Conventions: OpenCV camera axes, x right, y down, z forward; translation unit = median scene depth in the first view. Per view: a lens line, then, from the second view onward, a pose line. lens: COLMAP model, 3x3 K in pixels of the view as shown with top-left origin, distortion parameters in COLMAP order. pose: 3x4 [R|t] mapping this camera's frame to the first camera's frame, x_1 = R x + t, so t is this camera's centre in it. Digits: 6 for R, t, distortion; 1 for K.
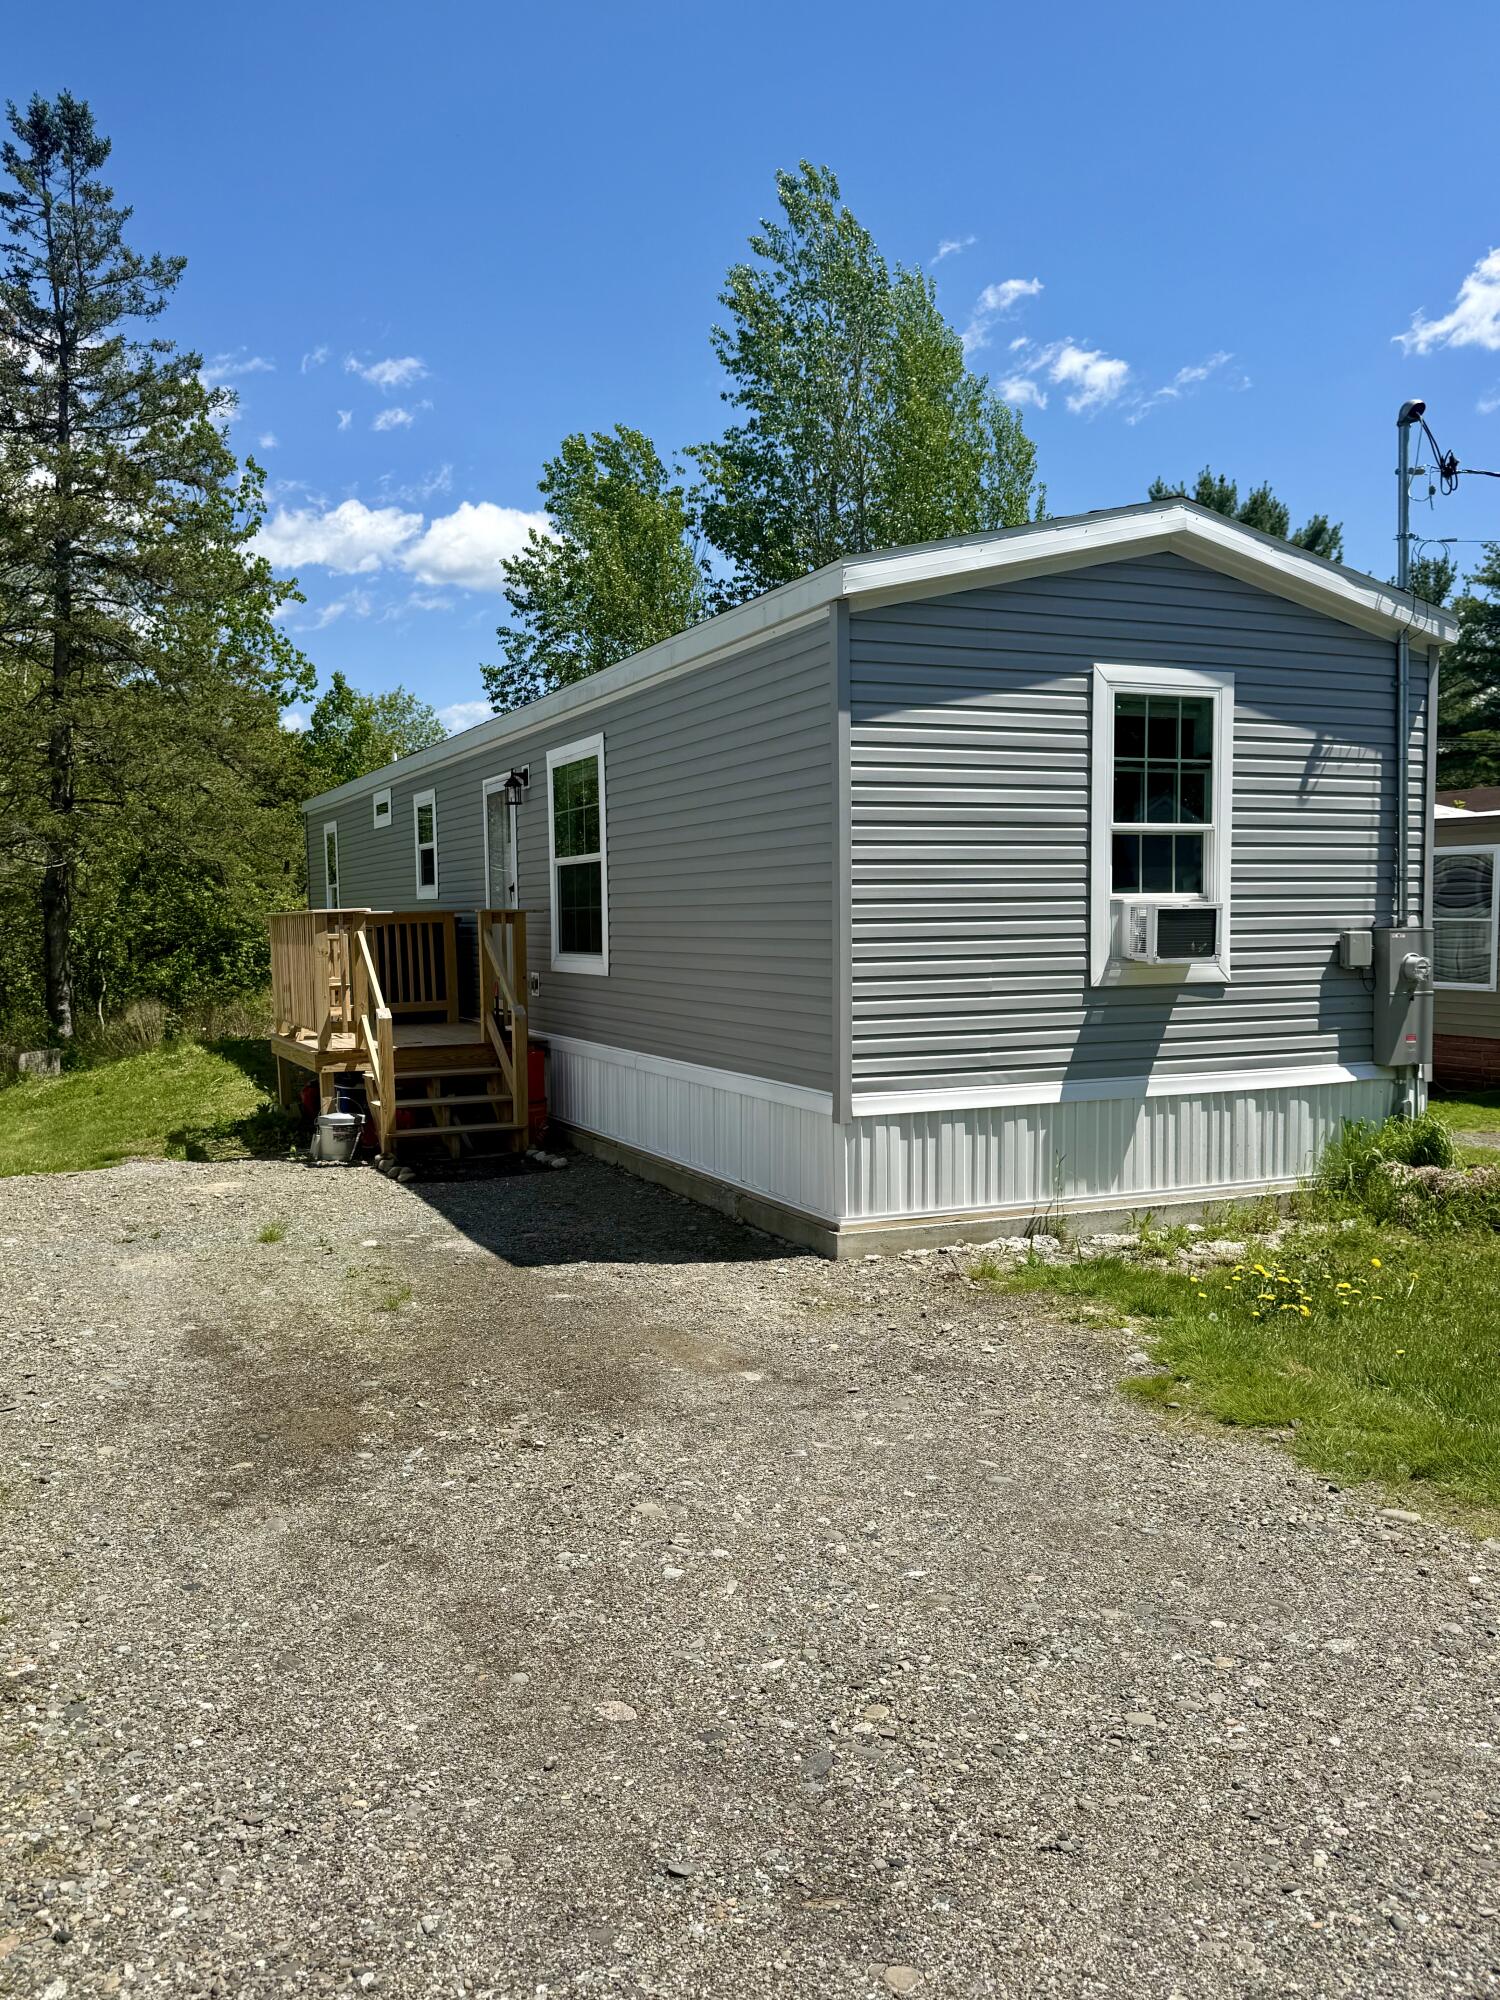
lens RADIAL K [[1543.6, 0, 766.5], [0, 1543.6, 987.7], [0, 0, 1]] dist [0.098477, -0.099375]
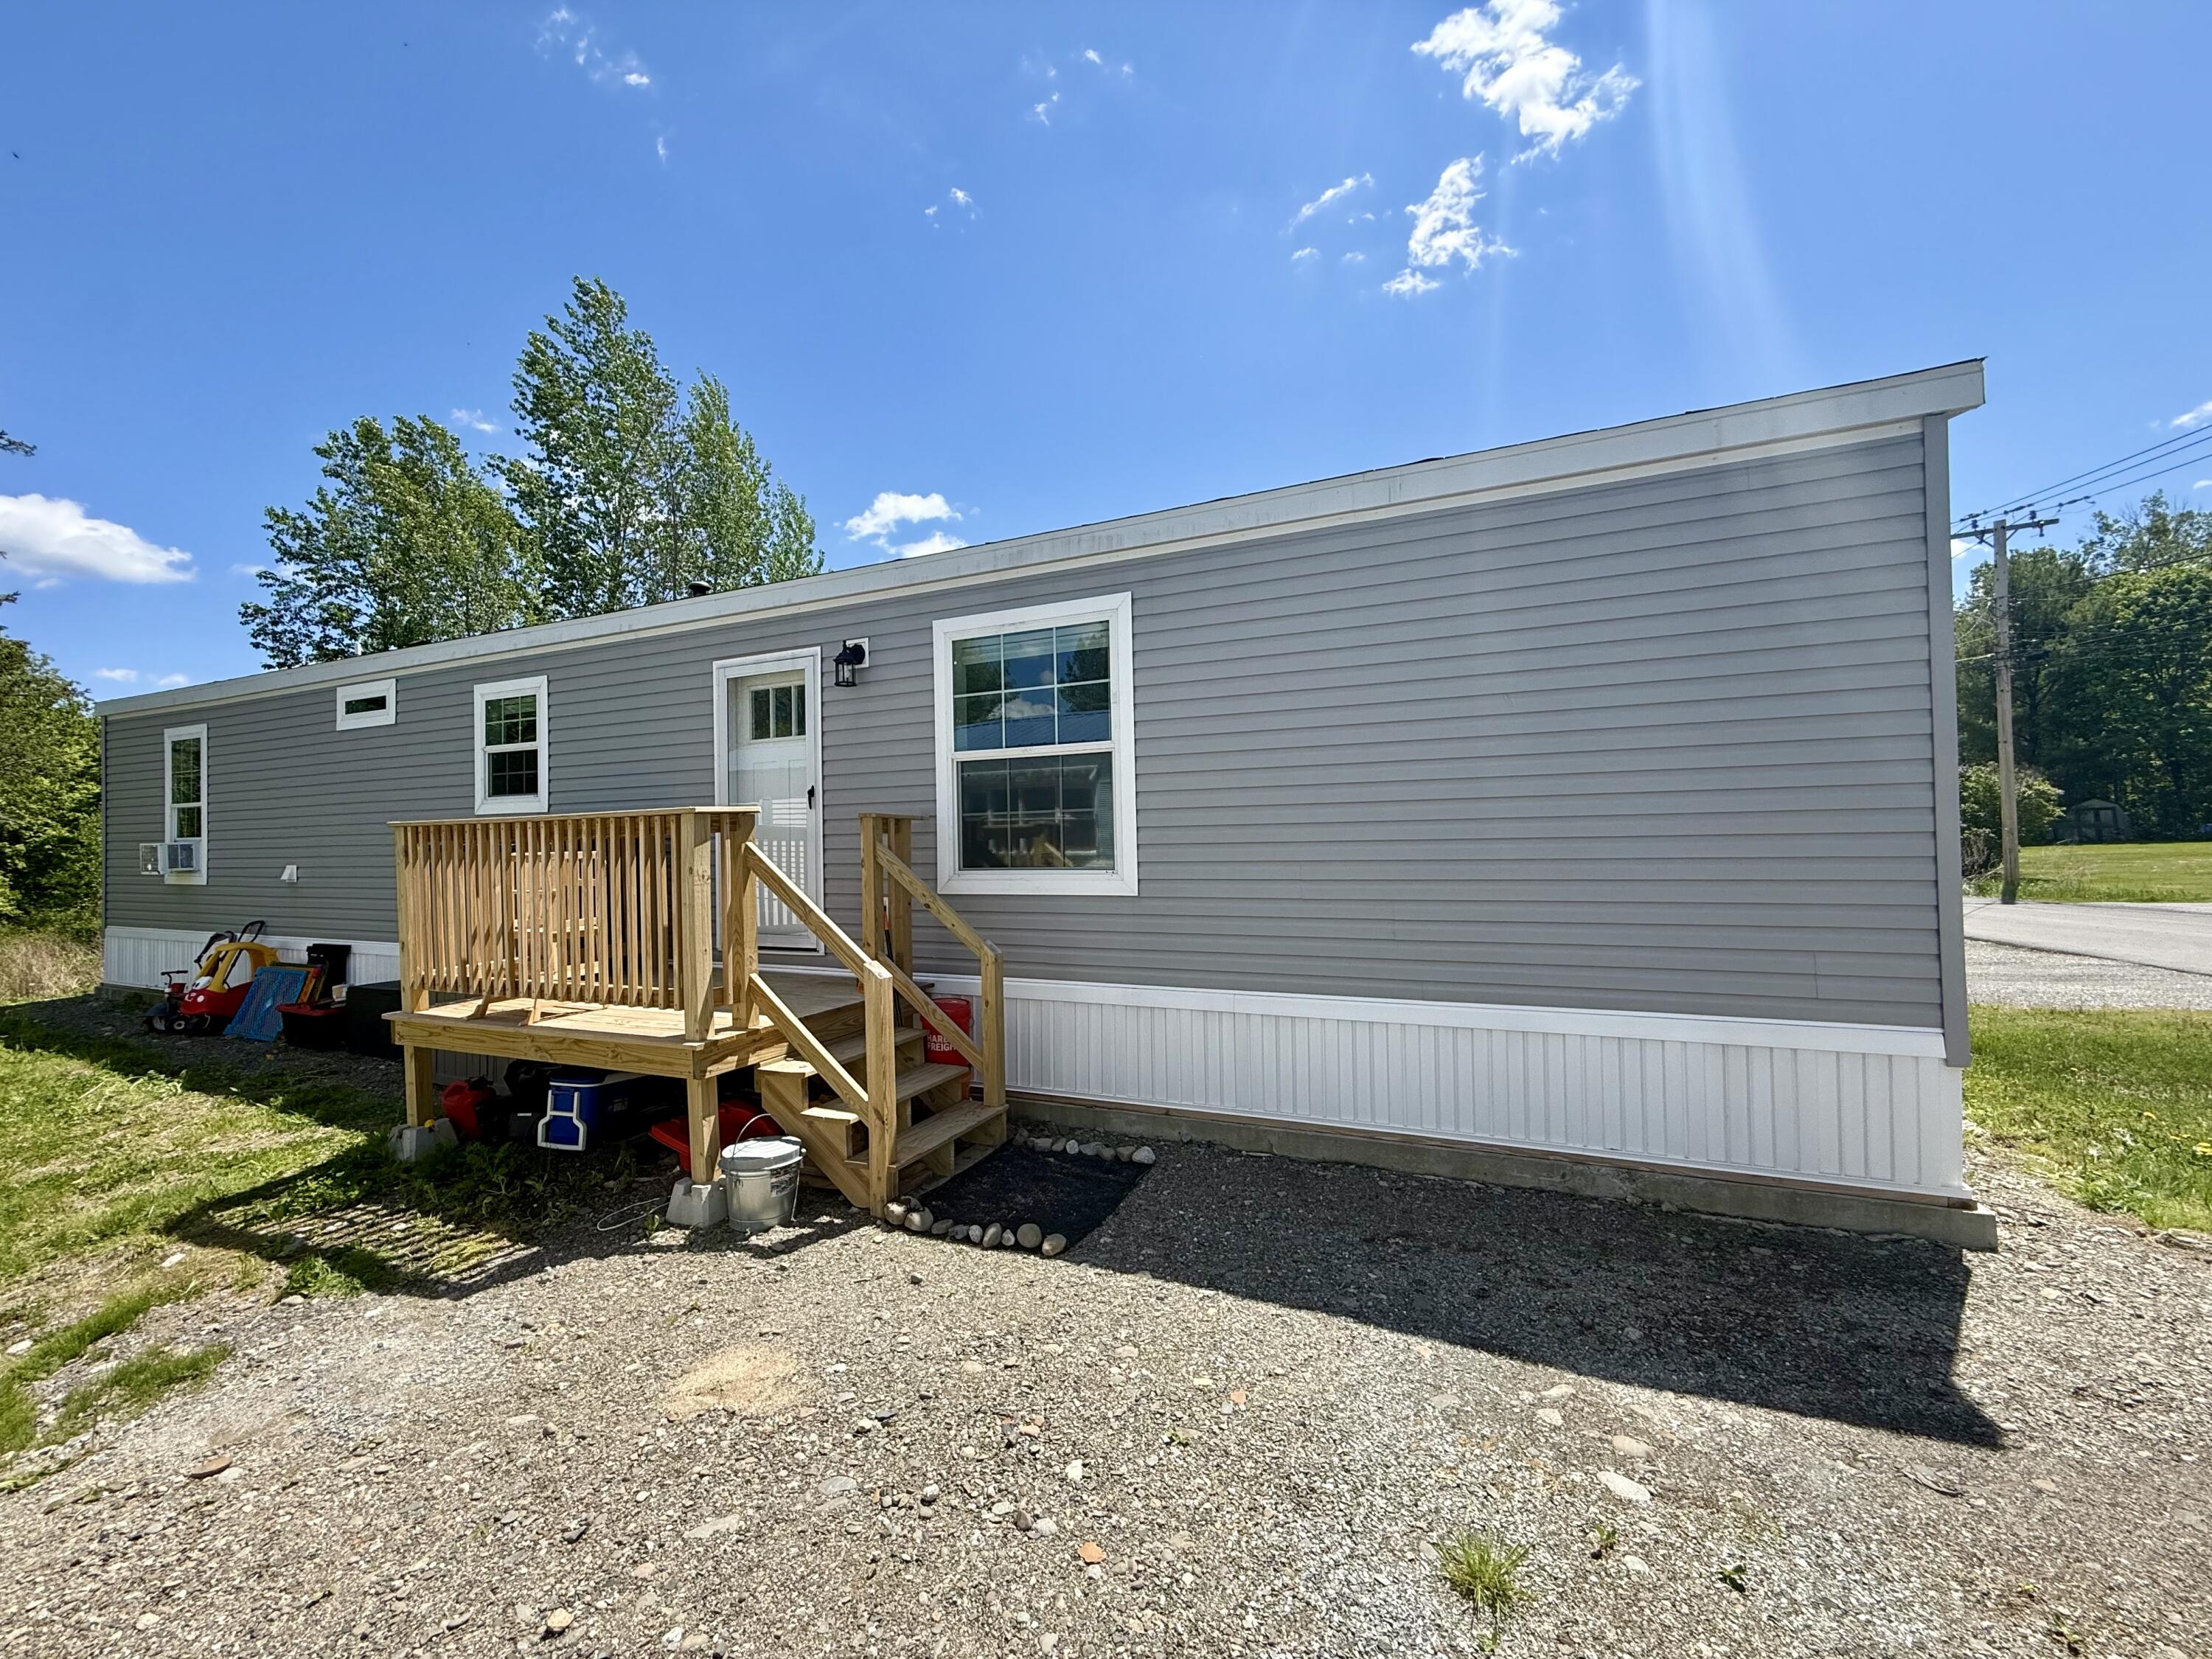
lens RADIAL K [[884.5, 0, 1102.0], [0, 884.5, 832.1], [0, 0, 1]] dist [0.000696, -0.000014]
pose [[0.760411, 0.007079, 0.649403, -0.482571], [0.038077, 0.997734, -0.055463, -0.019048], [-0.648324, 0.066902, 0.758419, 0.784284]]
